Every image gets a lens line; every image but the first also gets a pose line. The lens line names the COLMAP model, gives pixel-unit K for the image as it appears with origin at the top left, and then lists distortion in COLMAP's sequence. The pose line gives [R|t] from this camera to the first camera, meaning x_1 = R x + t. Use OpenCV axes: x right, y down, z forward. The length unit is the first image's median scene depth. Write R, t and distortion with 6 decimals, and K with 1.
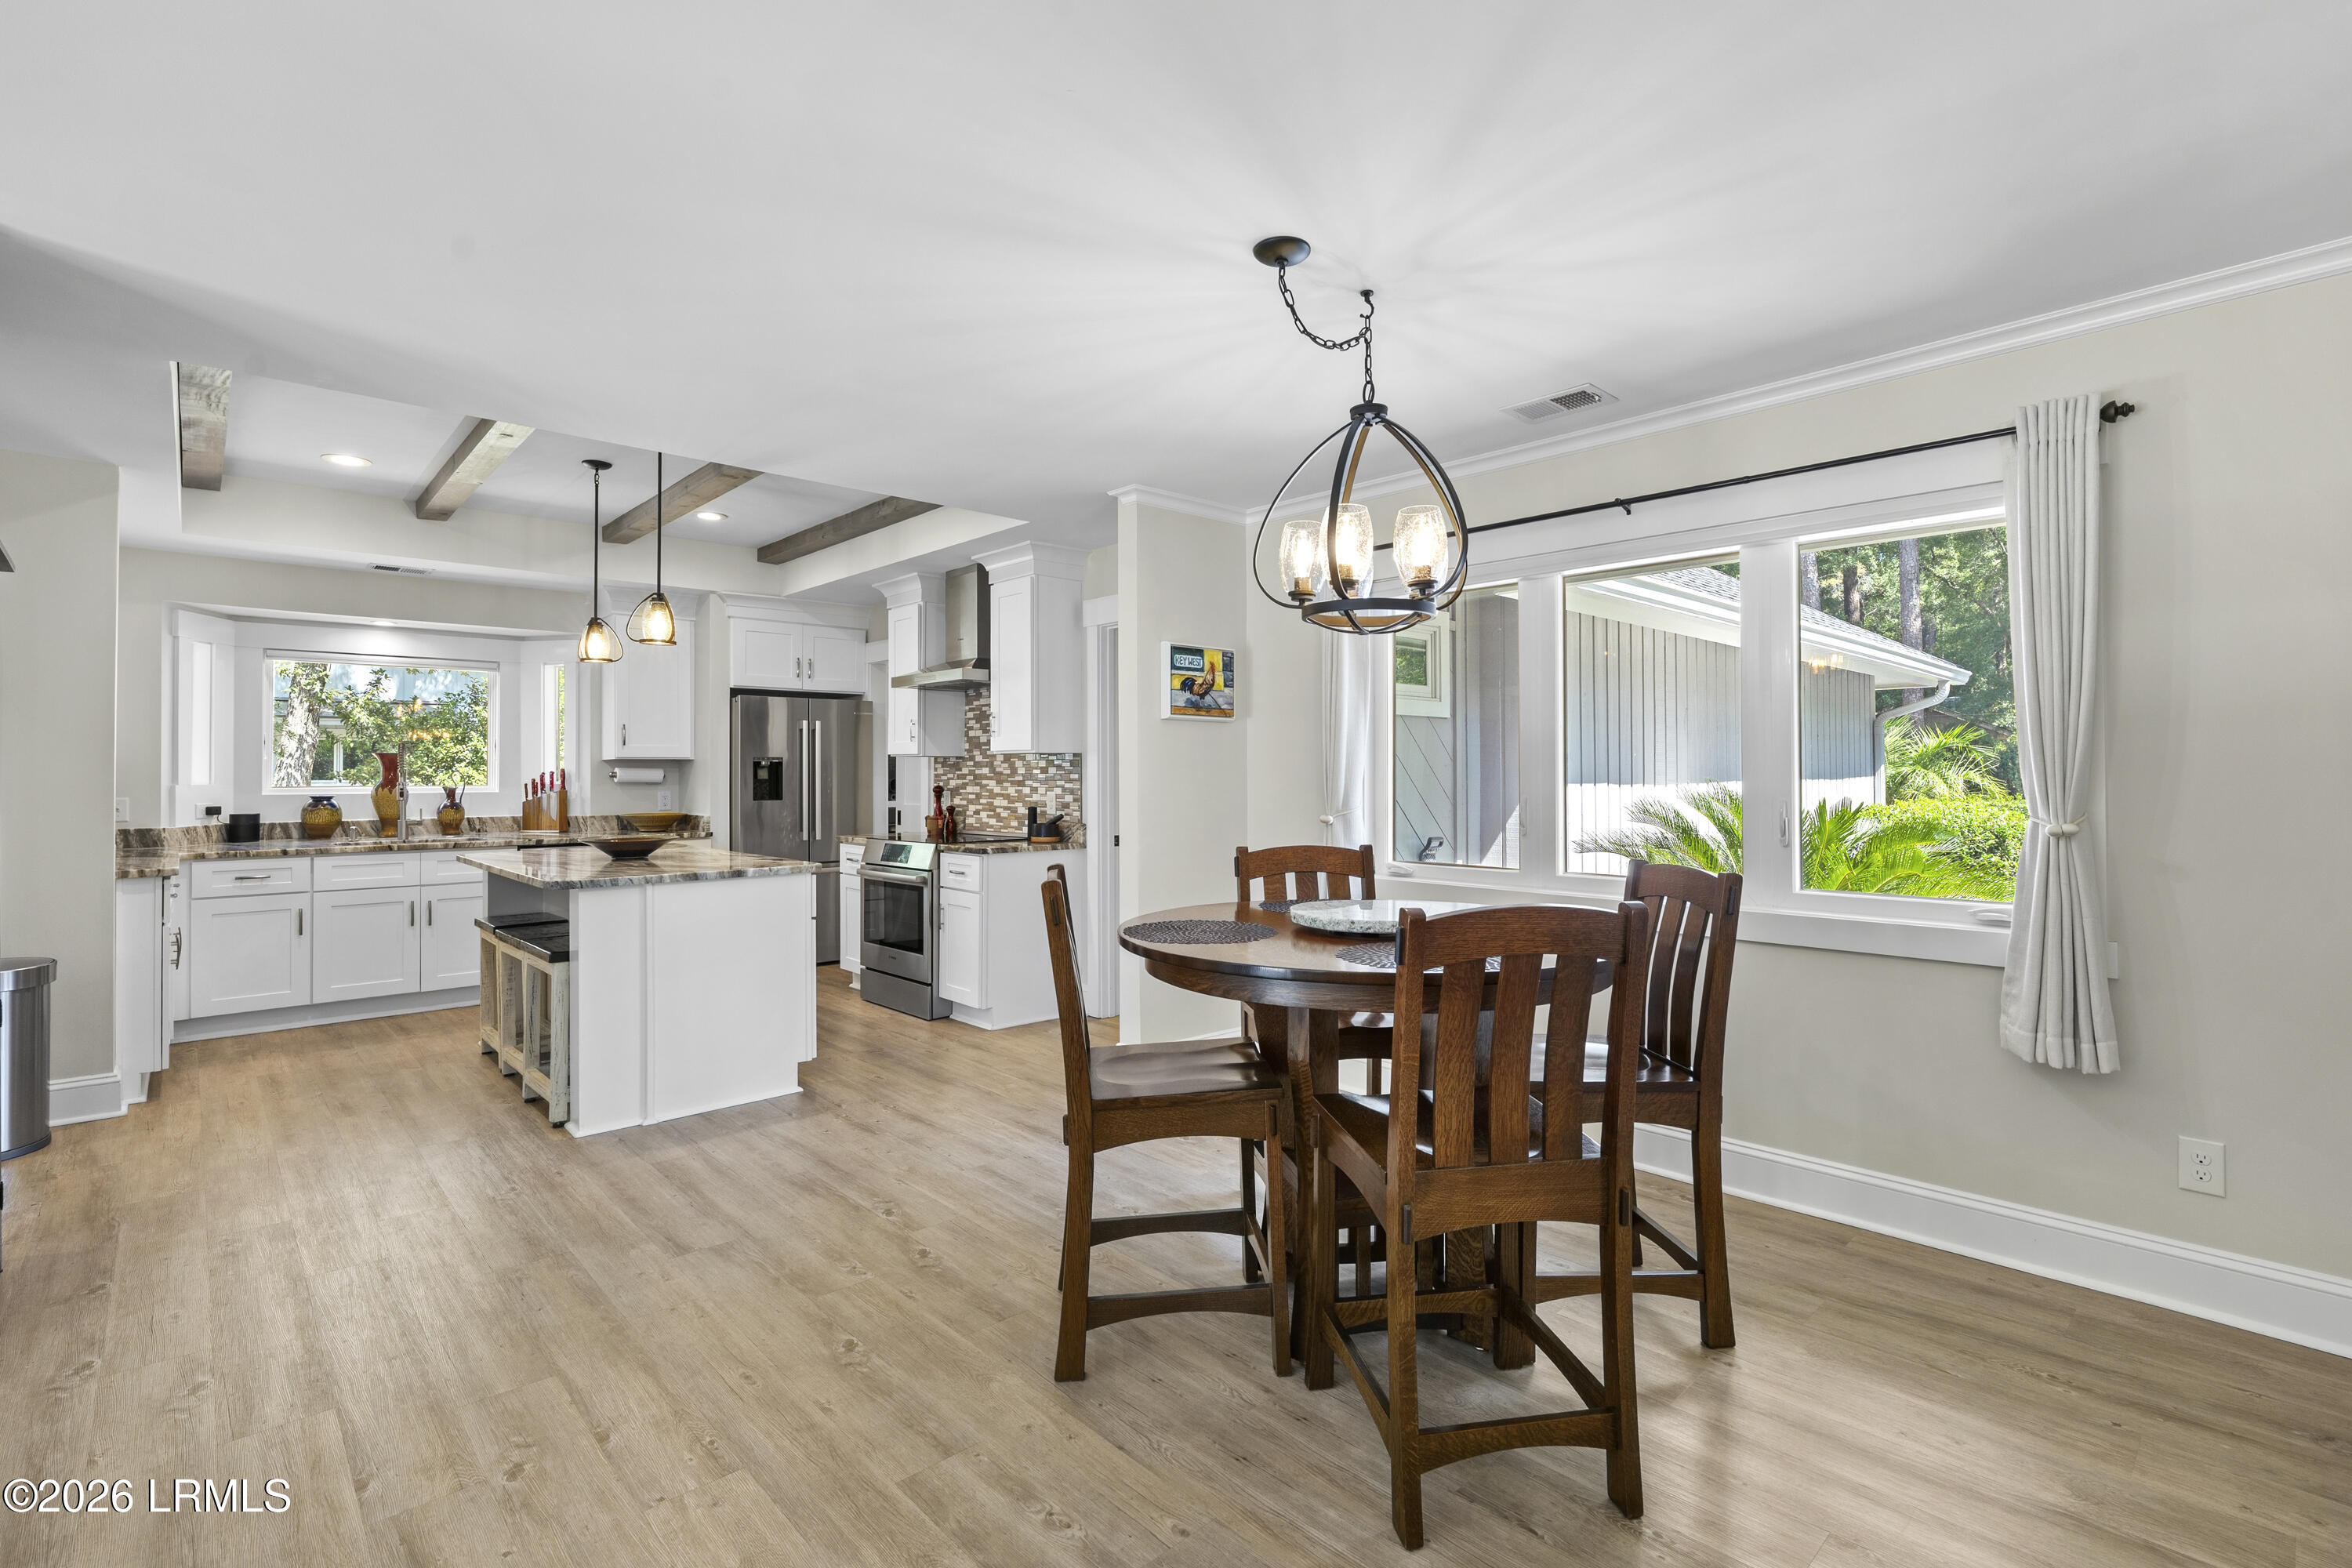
lens RADIAL K [[1089.1, 0, 1177.0], [0, 1089.1, 772.6], [0, 0, 1]] dist [-0.002119, -0.000349]
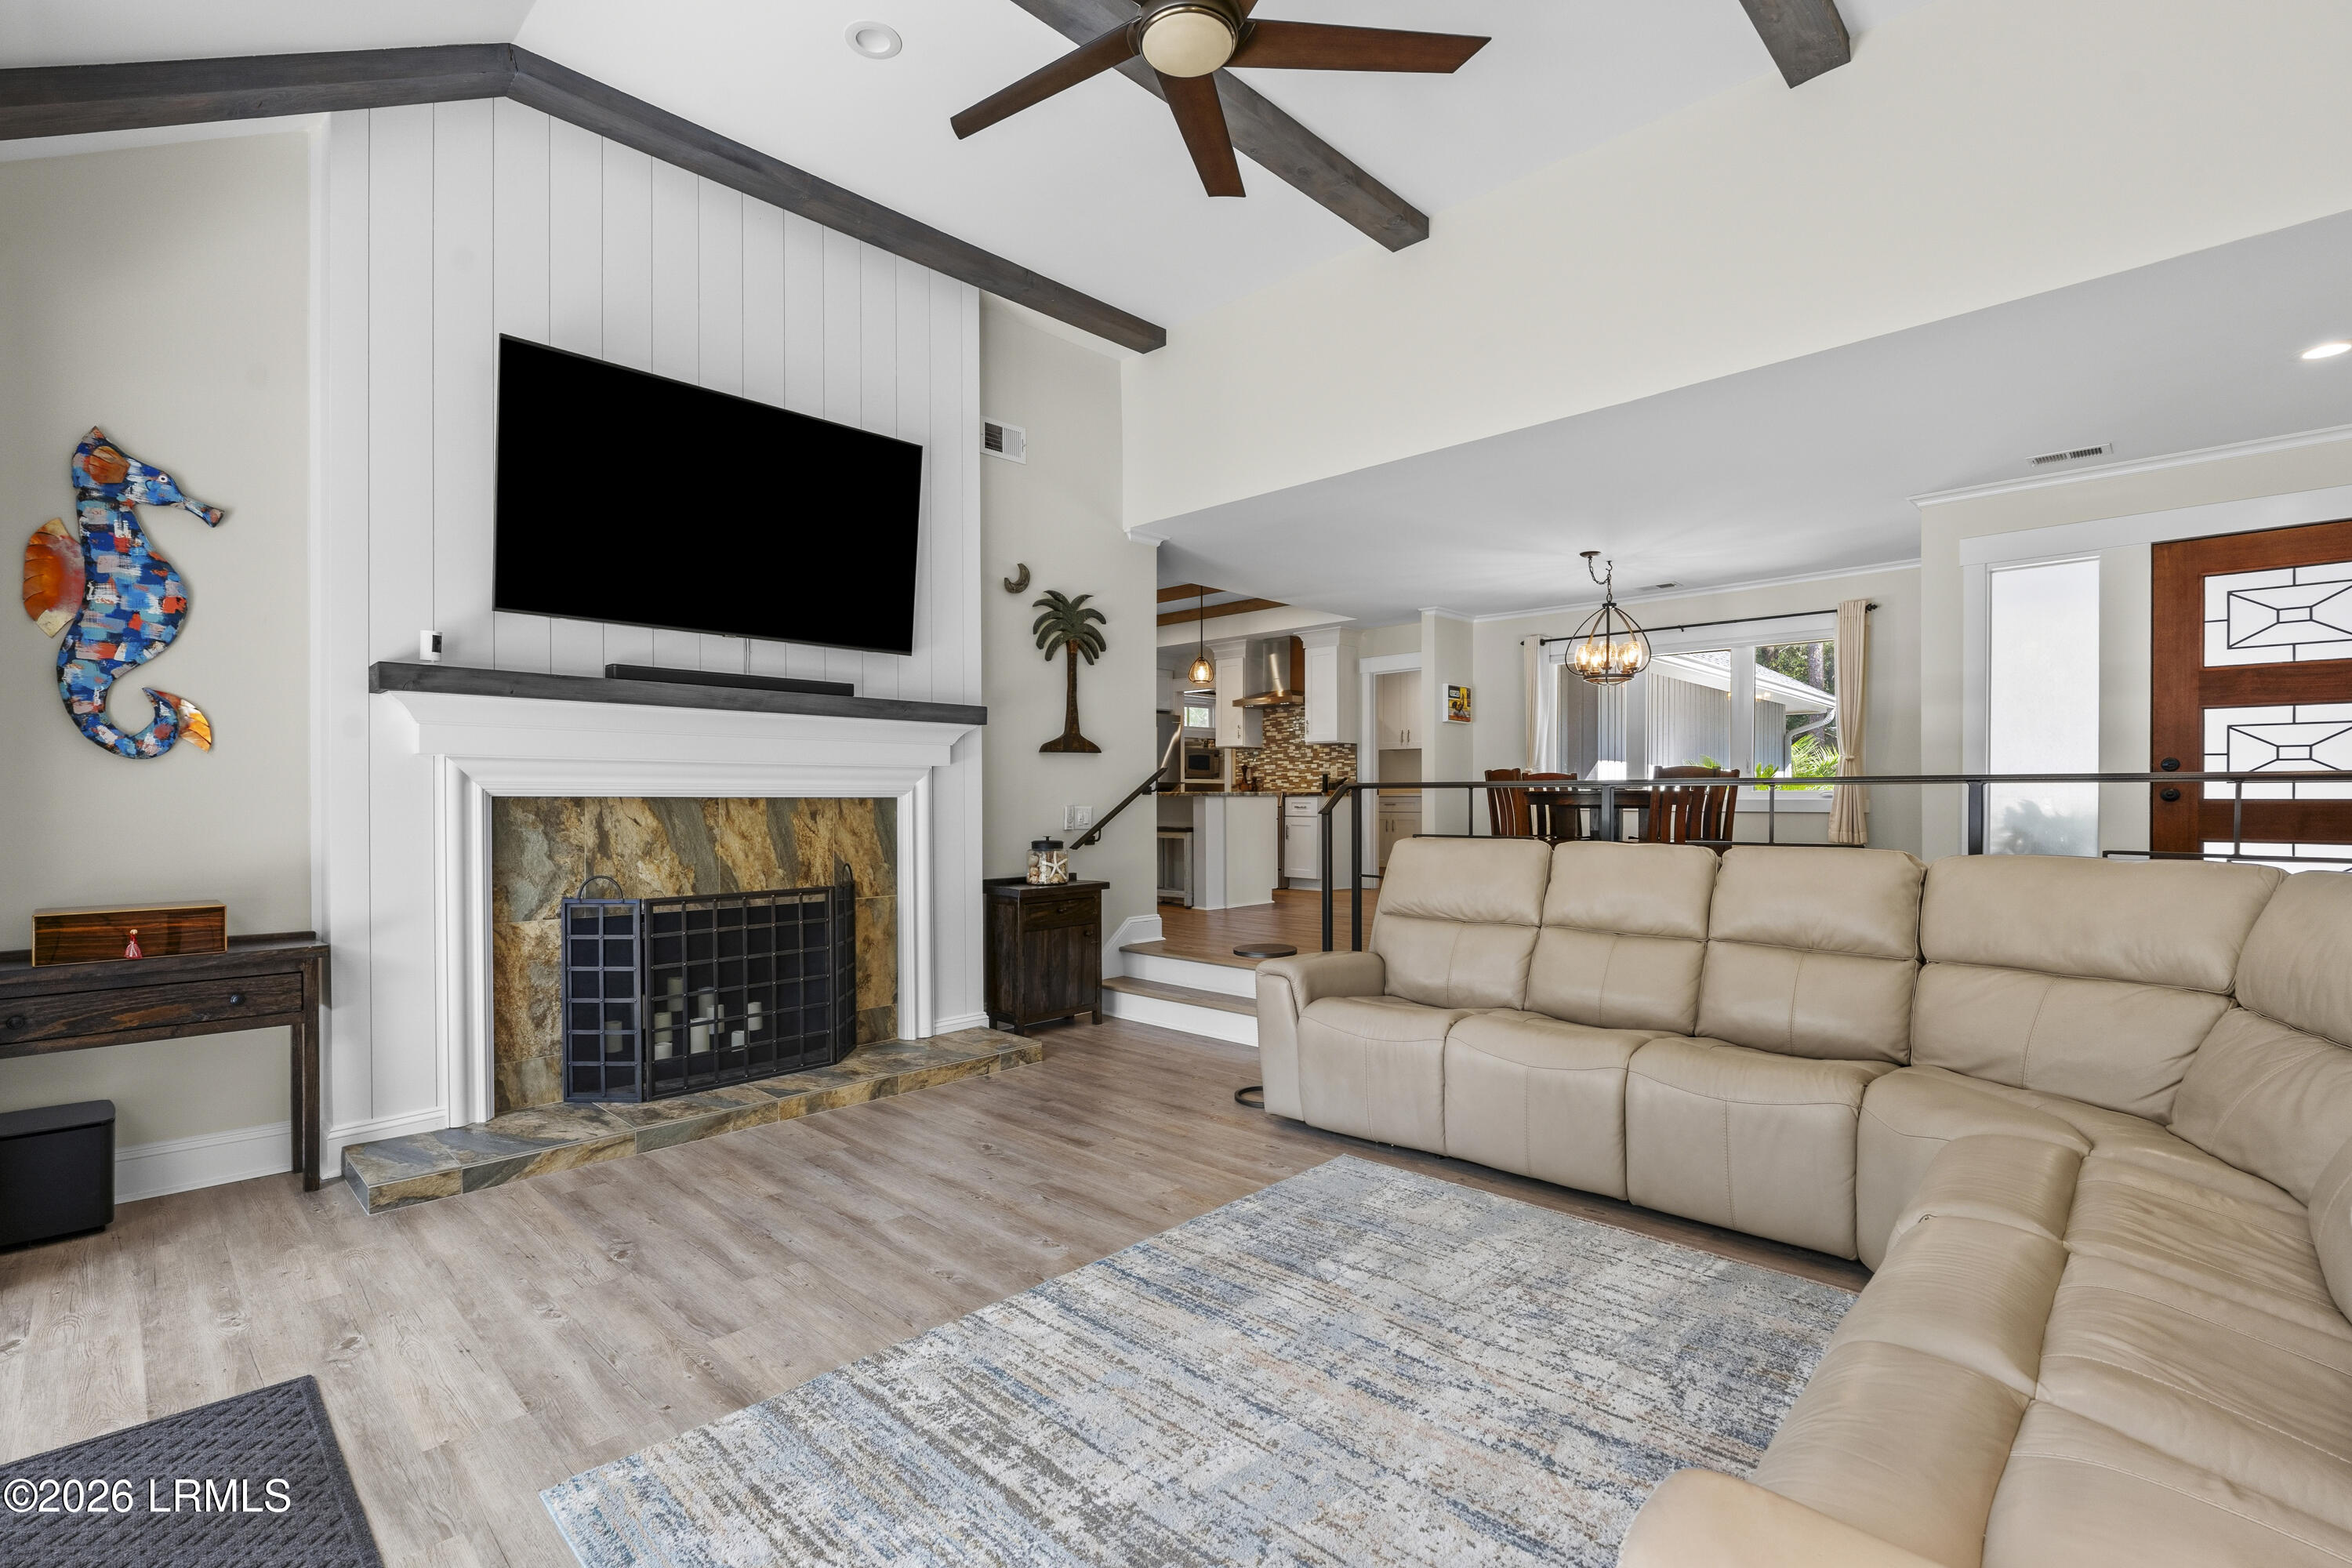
lens RADIAL K [[1066.2, 0, 1178.6], [0, 1066.2, 812.8], [0, 0, 1]] dist [0.002072, 0.000208]
pose [[0.998601, 0.002859, 0.052795, -0.596969], [-0.003552, 0.999909, 0.013031, 0.093715], [-0.052753, -0.013201, 0.998520, -0.934608]]
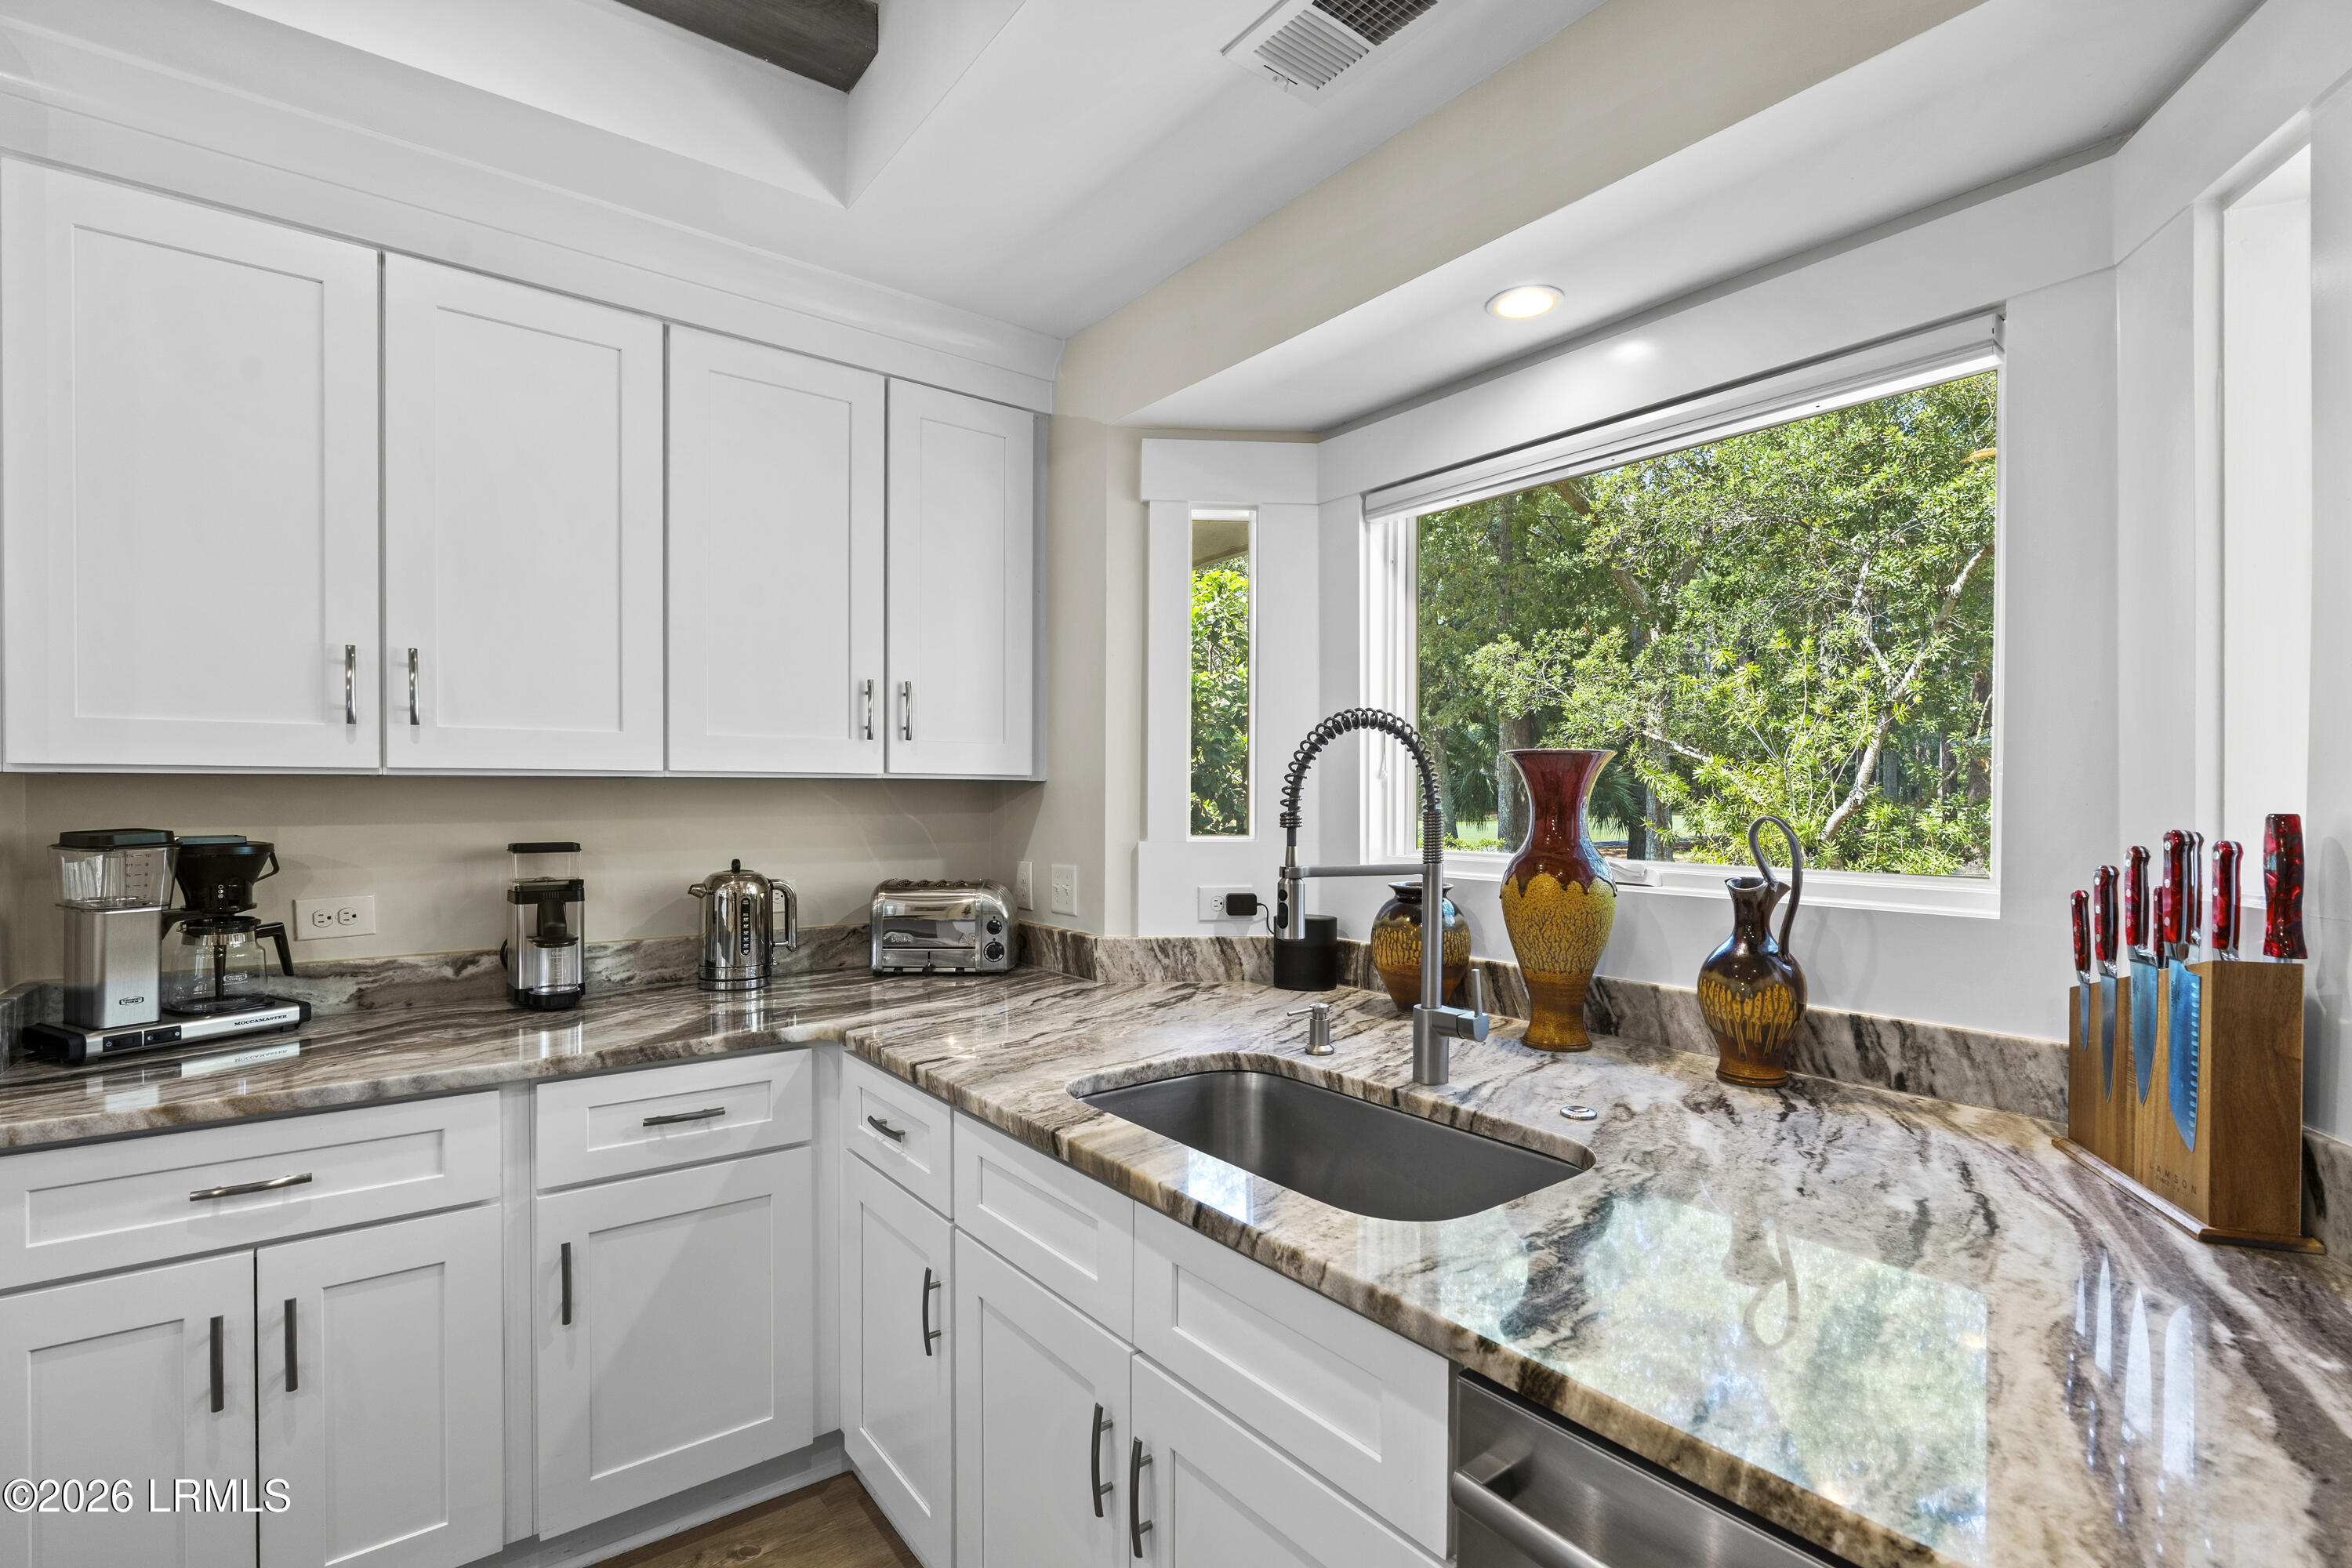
lens RADIAL K [[1086.2, 0, 1176.2], [0, 1086.2, 794.7], [0, 0, 1]] dist [0.000168, 0.000249]
pose [[-0.088212, 0.002822, -0.996098, -0.357929], [0.007479, 0.999970, 0.002170, -0.006158], [0.996074, -0.007258, -0.088231, 0.772817]]
